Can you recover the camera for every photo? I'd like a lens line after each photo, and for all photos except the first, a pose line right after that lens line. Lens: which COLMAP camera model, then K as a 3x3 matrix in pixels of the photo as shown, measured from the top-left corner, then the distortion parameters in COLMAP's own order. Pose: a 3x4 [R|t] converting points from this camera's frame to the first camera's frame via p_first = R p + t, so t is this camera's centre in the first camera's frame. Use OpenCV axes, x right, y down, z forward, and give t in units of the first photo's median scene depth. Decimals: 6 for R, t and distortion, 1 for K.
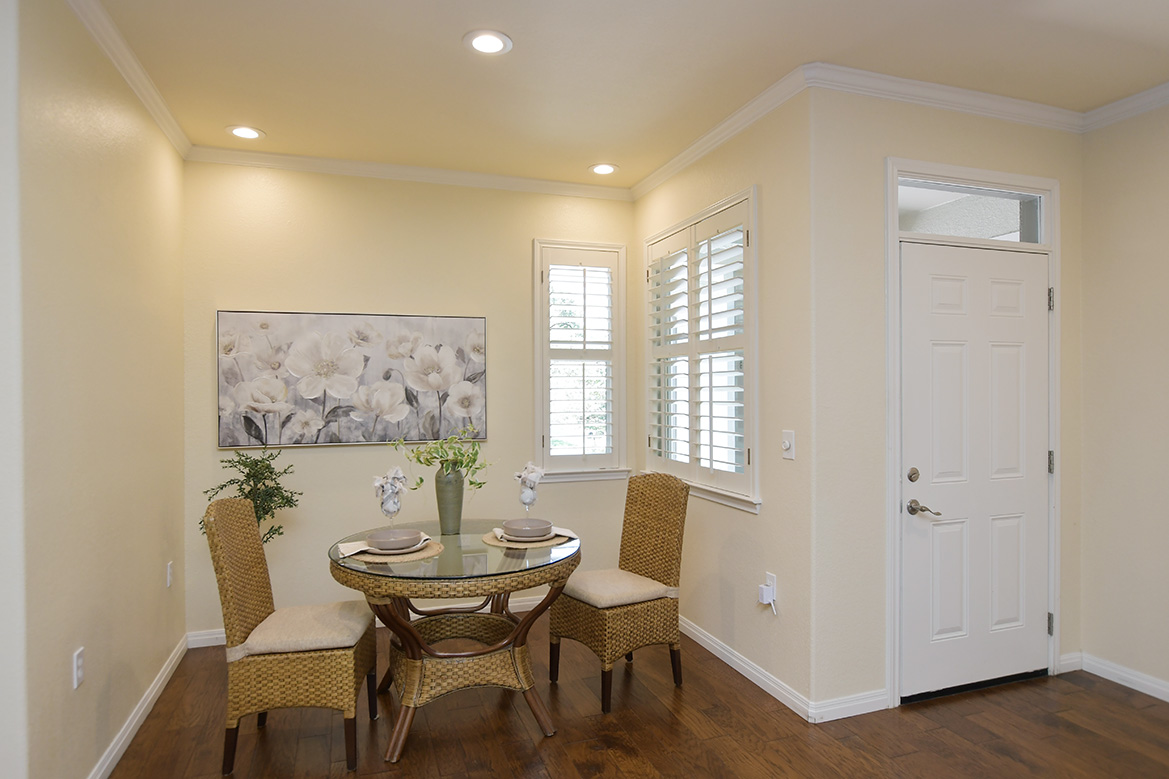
lens RADIAL K [[682.9, 0, 584.5], [0, 682.9, 389.5], [0, 0, 1]] dist [-0.000851, -0.000049]
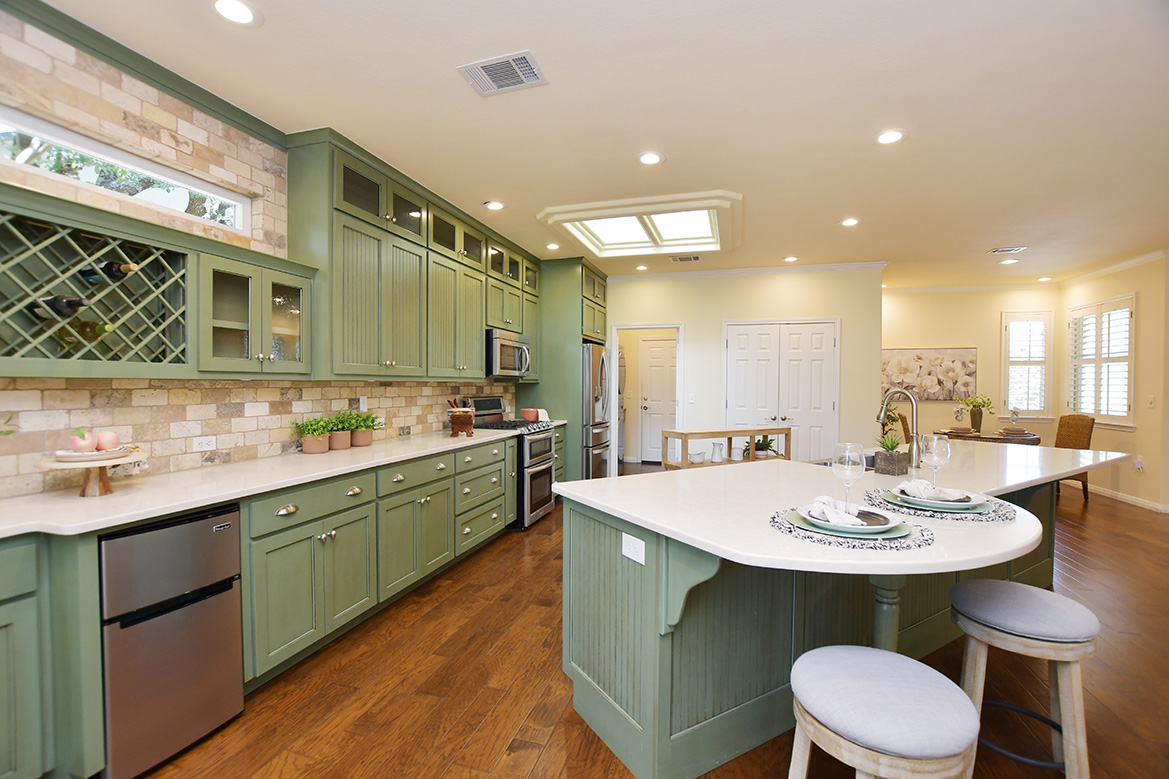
lens RADIAL K [[515.3, 0, 580.3], [0, 515.3, 392.5], [0, 0, 1]] dist [-0.026306, 0.000294]
pose [[0.806128, 0.017760, -0.591474, -0.217398], [-0.005192, 0.999723, 0.022942, 0.012897], [0.591718, -0.015424, 0.805998, -1.226556]]
